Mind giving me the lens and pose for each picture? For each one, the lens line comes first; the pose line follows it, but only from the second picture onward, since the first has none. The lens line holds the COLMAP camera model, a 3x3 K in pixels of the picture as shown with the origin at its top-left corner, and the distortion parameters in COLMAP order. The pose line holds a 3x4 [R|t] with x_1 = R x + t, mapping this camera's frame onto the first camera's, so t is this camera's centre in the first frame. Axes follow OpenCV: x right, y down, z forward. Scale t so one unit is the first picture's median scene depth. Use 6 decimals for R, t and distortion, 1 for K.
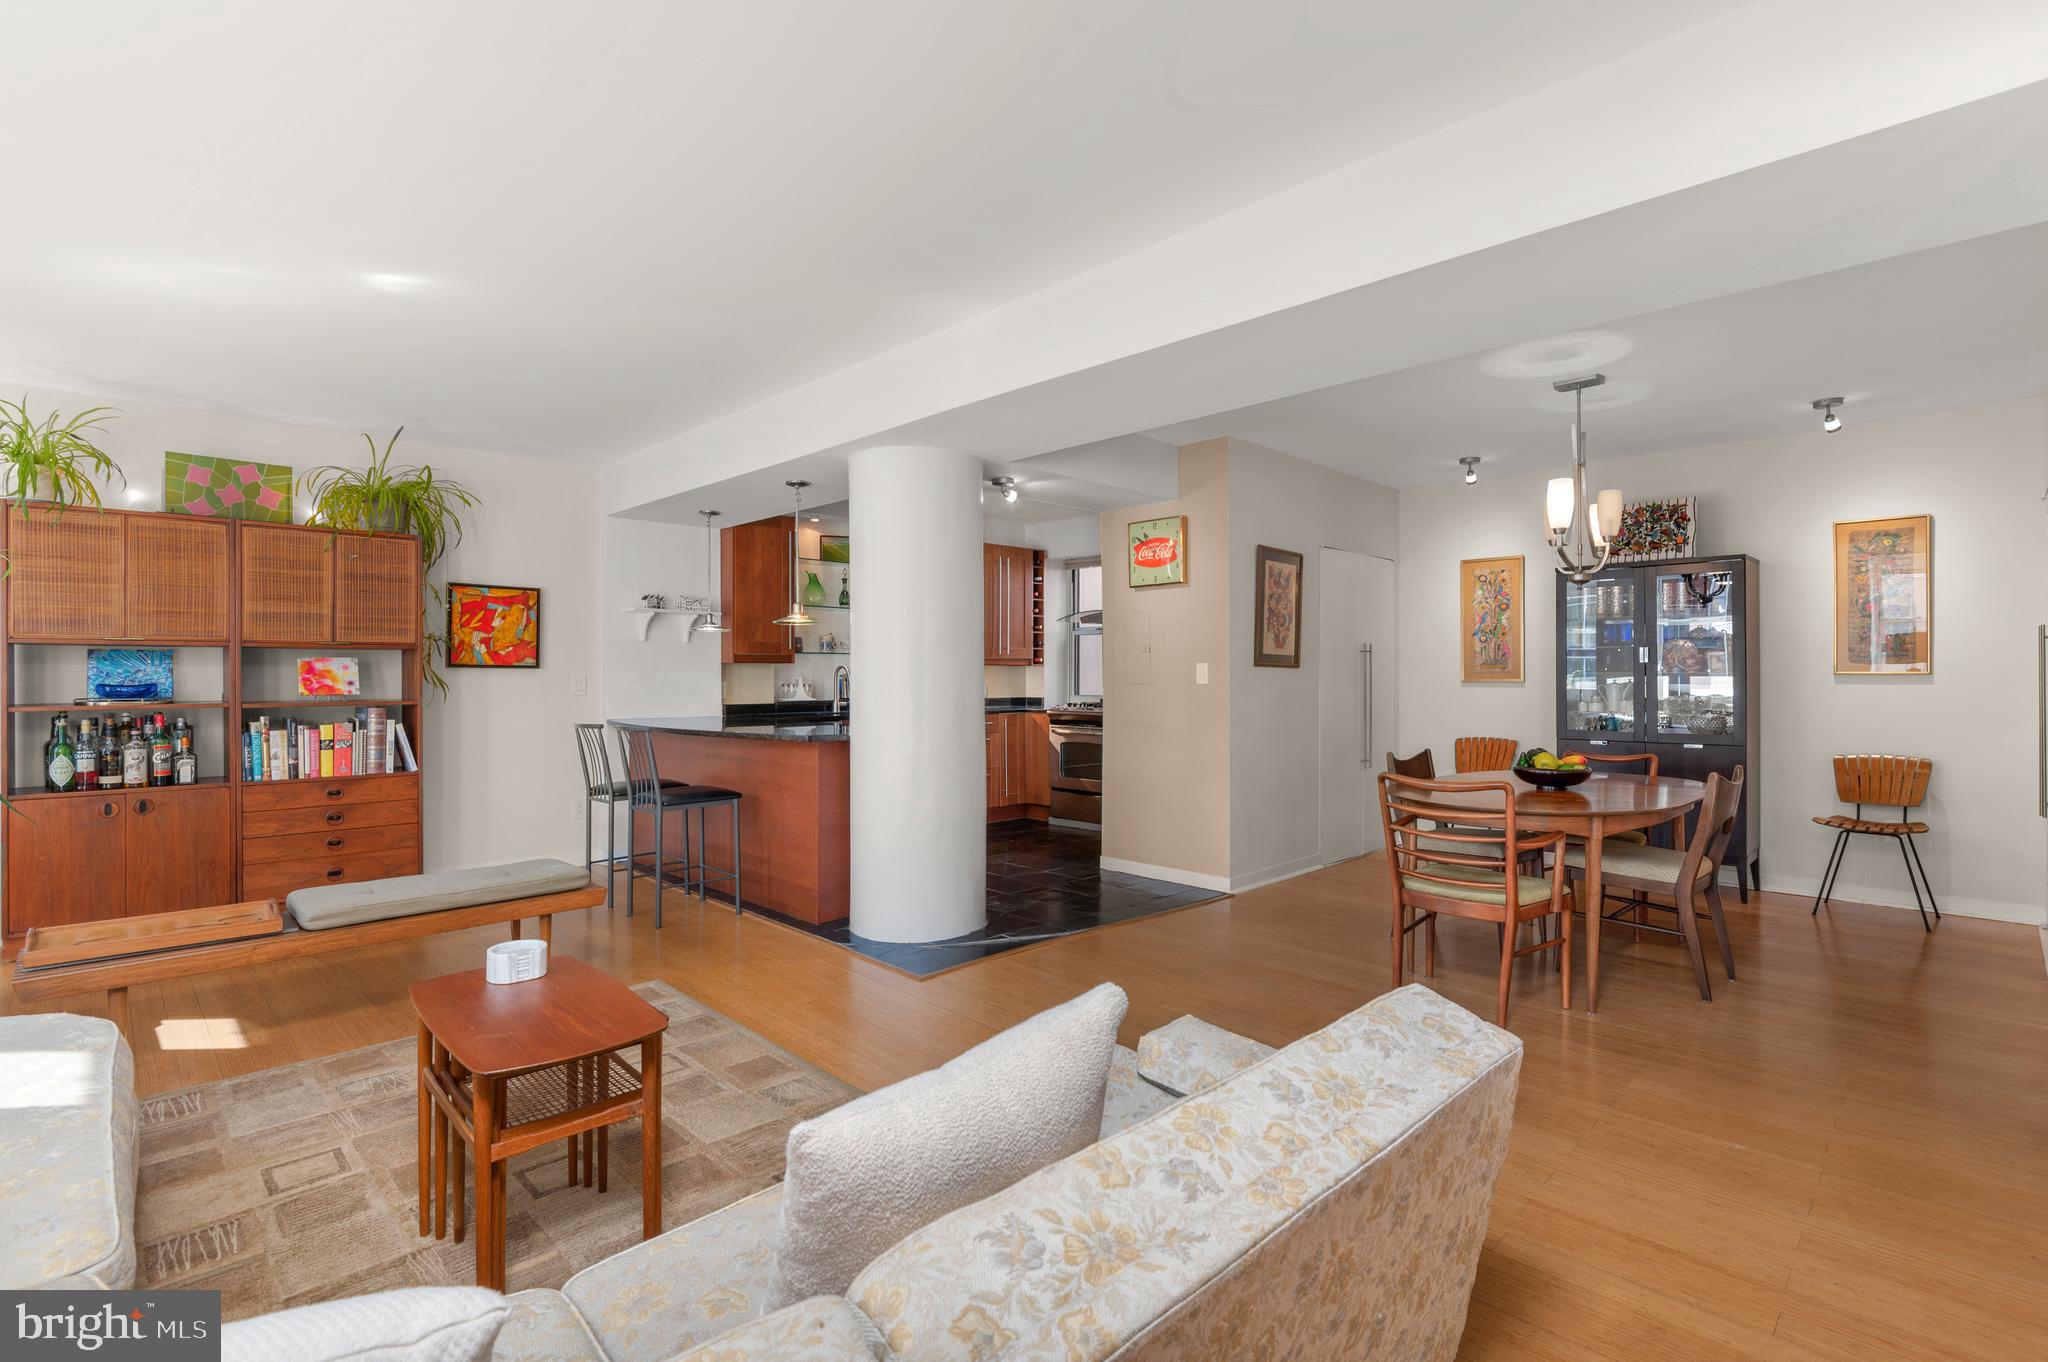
lens RADIAL K [[959.1, 0, 961.7], [0, 959.1, 681.2], [0, 0, 1]] dist [0.000106, -0.004296]
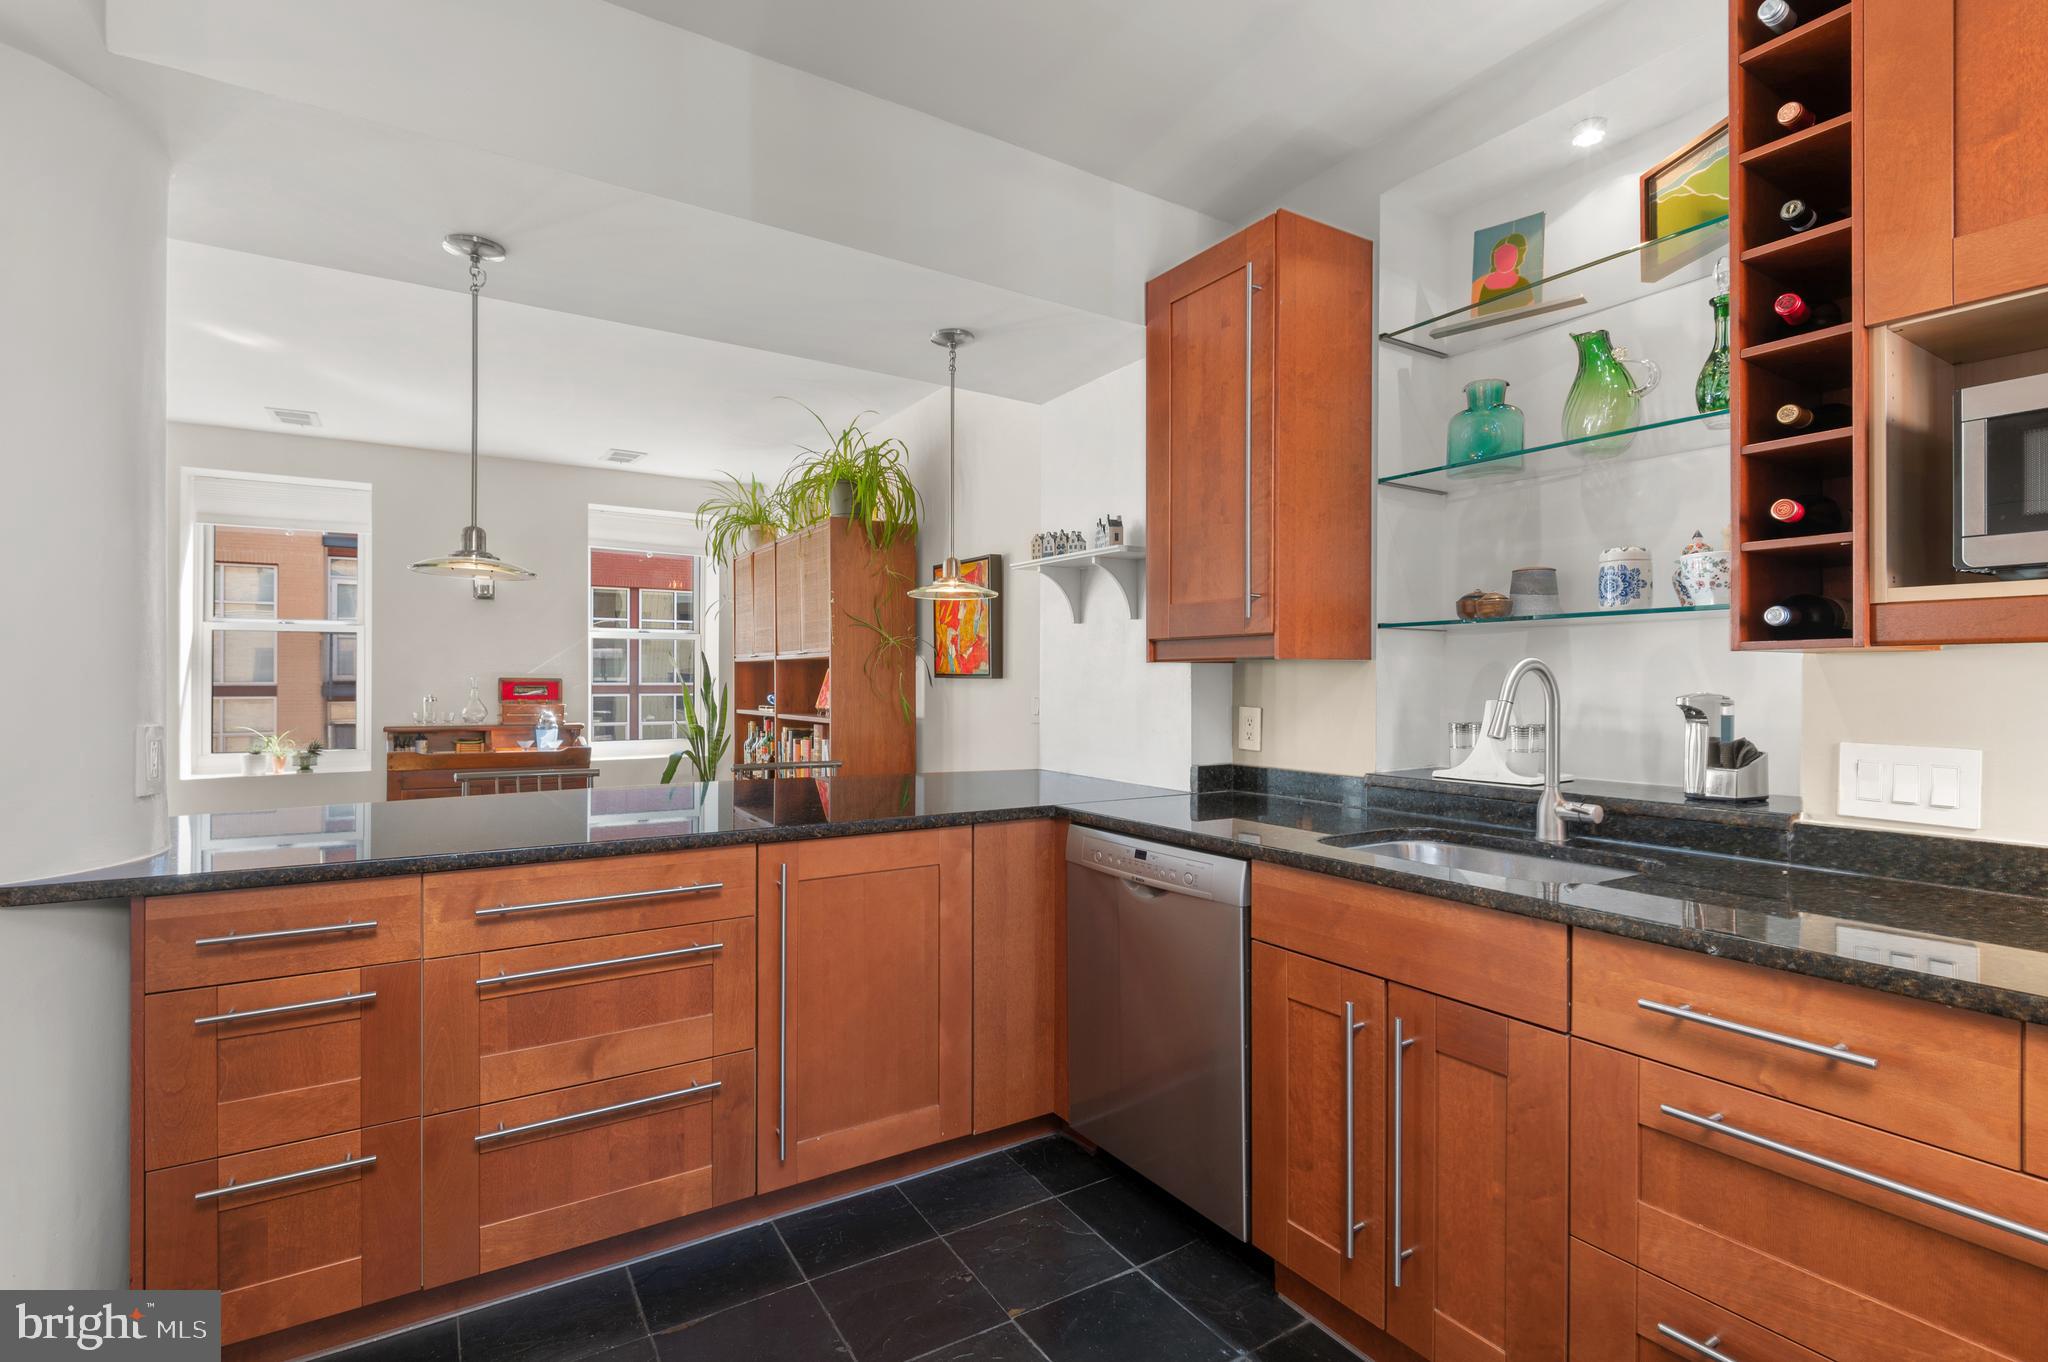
lens RADIAL K [[959.1, 0, 1022.2], [0, 959.1, 678.7], [0, 0, 1]] dist [0.000106, -0.004296]
pose [[-0.184554, -0.001162, -0.982822, 0.200568], [-0.006104, 0.999981, -0.000036, -0.013571], [0.982803, 0.005992, -0.184557, 1.189984]]
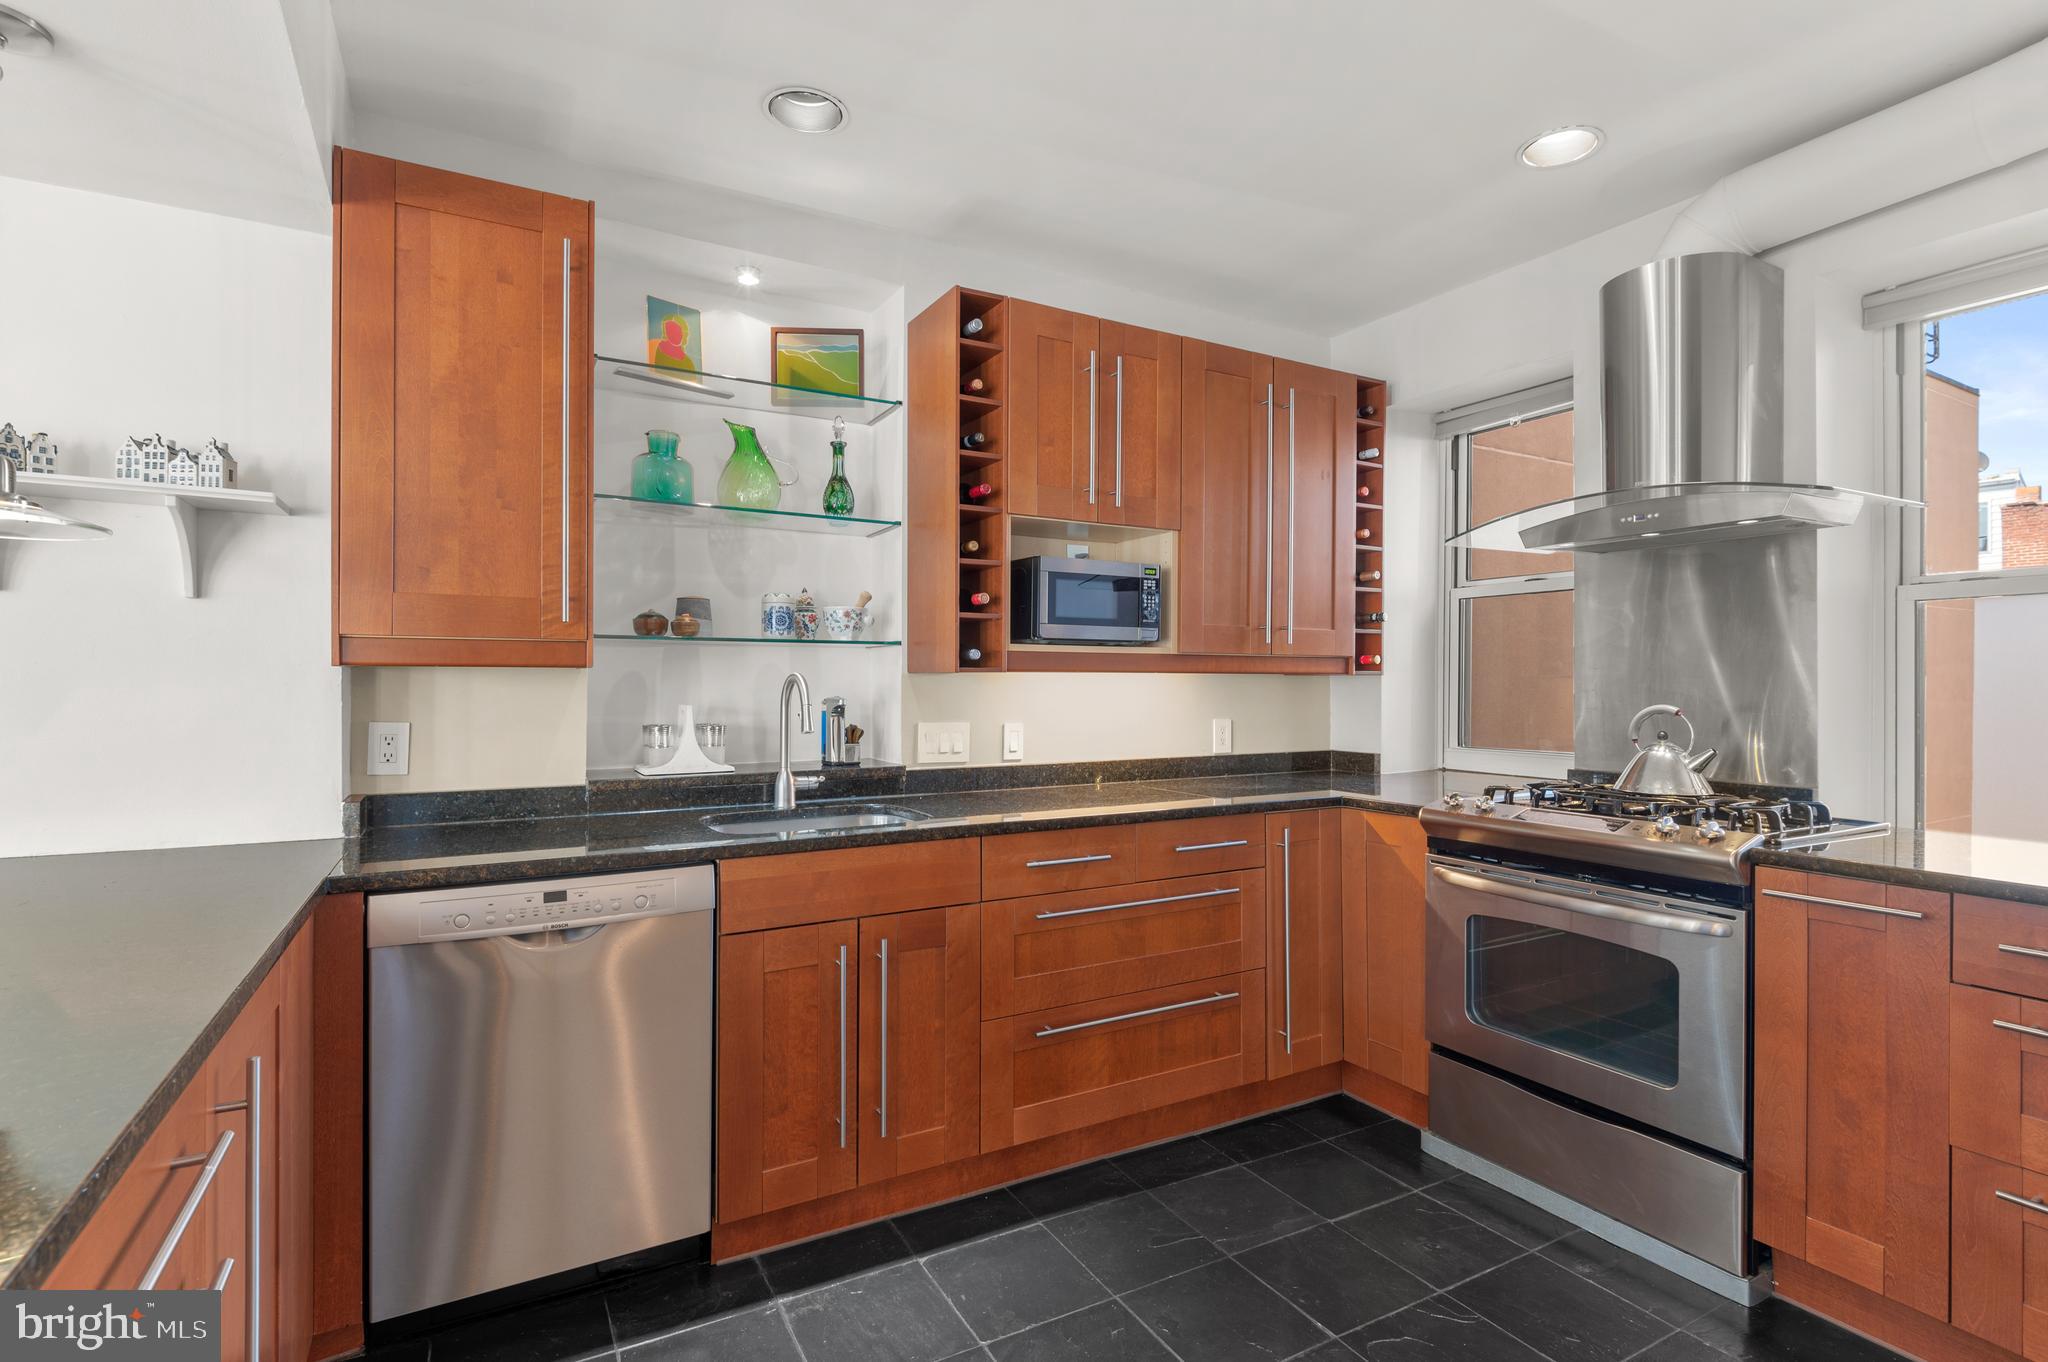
lens RADIAL K [[959.1, 0, 1005.5], [0, 959.1, 680.6], [0, 0, 1]] dist [0.000106, -0.004296]
pose [[0.972703, 0.001700, -0.232048, 0.039718], [-0.003955, 0.999949, -0.009252, -0.014304], [0.232021, 0.009917, 0.972660, 0.887763]]
